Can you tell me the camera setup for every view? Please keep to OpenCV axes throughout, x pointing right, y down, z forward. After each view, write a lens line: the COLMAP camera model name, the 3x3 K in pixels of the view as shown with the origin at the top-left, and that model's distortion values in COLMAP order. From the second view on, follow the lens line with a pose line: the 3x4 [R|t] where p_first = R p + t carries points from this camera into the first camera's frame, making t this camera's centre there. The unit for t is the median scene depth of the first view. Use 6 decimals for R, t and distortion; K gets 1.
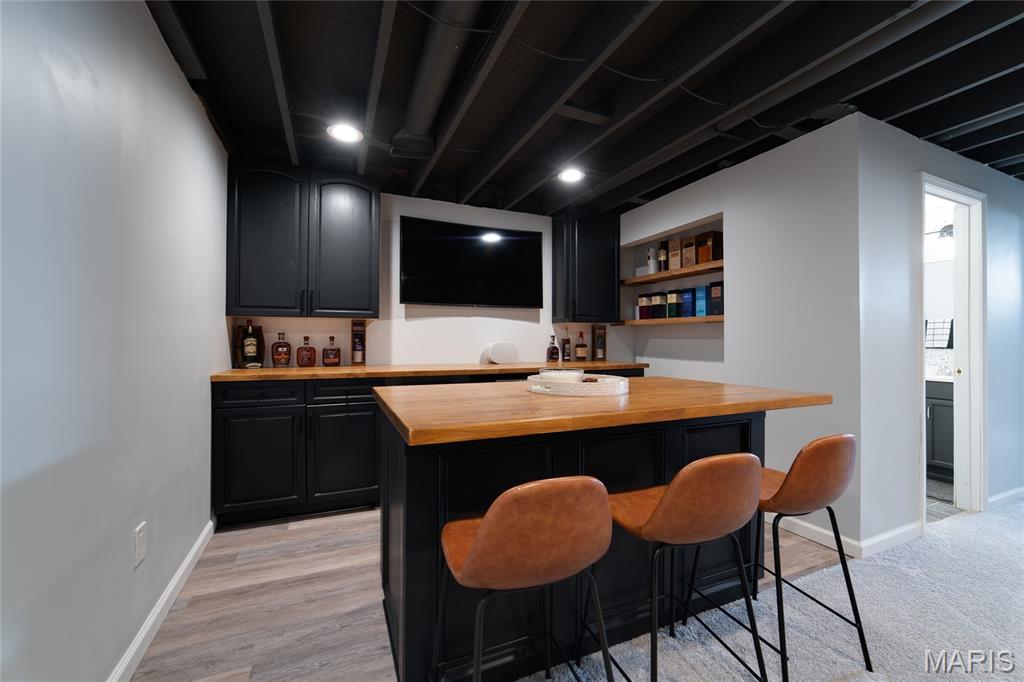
lens RADIAL K [[396.0, 0, 516.3], [0, 396.0, 338.7], [0, 0, 1]] dist [-0.010437, 0.000306]
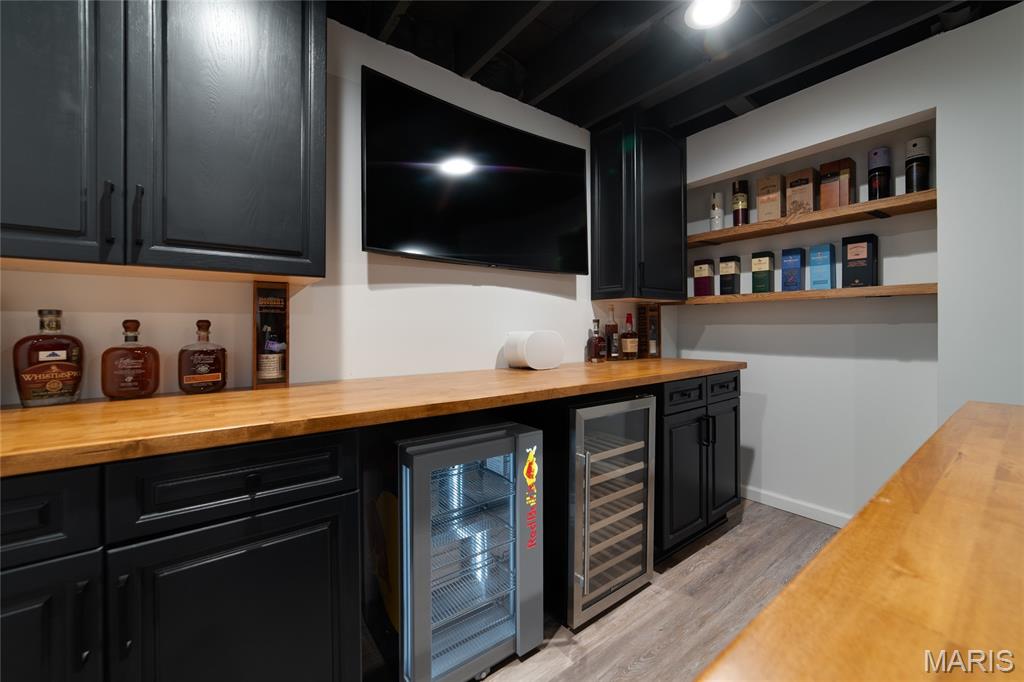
lens RADIAL K [[438.3, 0, 511.8], [0, 438.3, 326.3], [0, 0, 1]] dist [-0.008187, 0.000398]
pose [[0.985508, -0.004573, 0.169570, -0.188442], [0.004282, 0.999989, 0.002086, 0.001177], [-0.169578, -0.001329, 0.985516, 0.411878]]
